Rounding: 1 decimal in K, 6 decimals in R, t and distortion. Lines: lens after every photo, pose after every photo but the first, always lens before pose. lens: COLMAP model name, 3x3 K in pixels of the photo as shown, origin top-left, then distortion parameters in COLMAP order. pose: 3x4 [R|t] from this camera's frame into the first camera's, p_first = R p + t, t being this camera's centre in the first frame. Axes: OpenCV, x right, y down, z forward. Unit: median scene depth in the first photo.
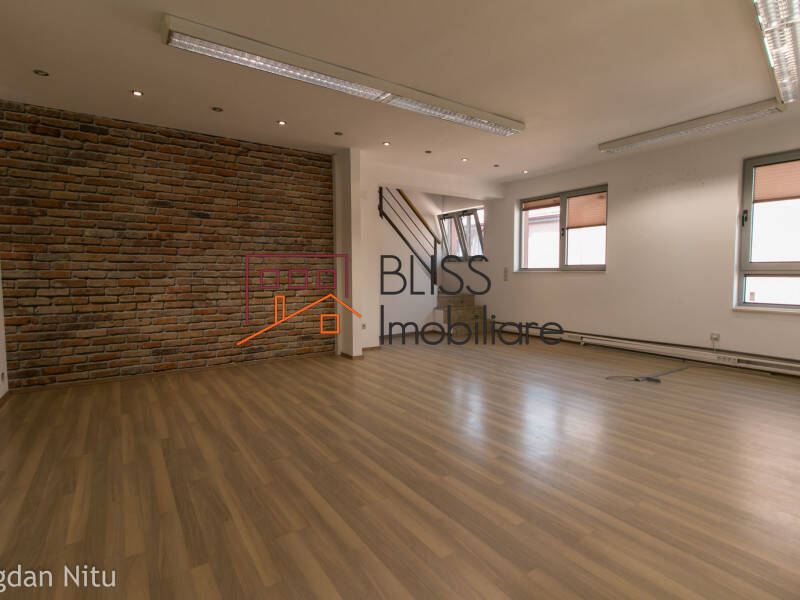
lens RADIAL K [[410.3, 0, 399.0], [0, 410.3, 294.7], [0, 0, 1]] dist [0.001989, 0.000547]
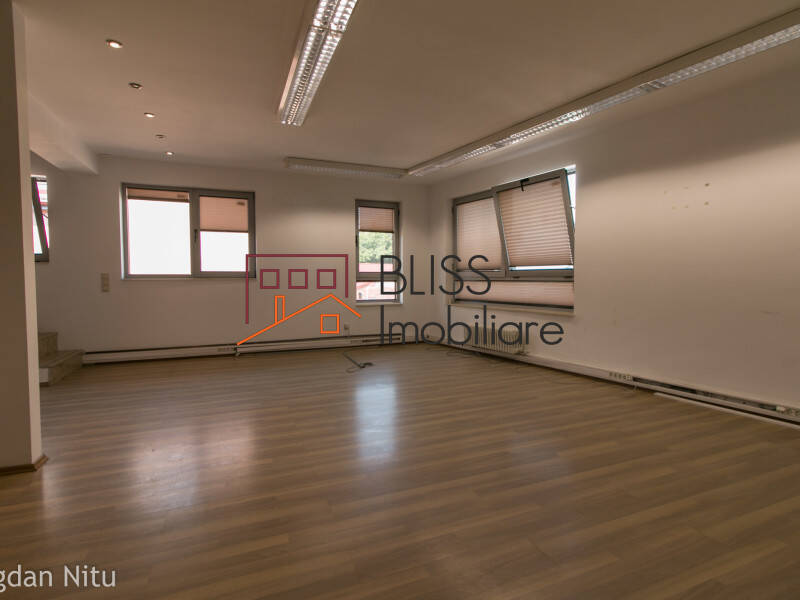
lens RADIAL K [[410.3, 0, 399.0], [0, 410.3, 294.7], [0, 0, 1]] dist [0.001989, 0.000547]
pose [[0.212663, -0.037075, 0.976422, -0.406213], [0.057223, 0.998037, 0.025433, -0.022187], [-0.975449, 0.050465, 0.214367, 0.435402]]
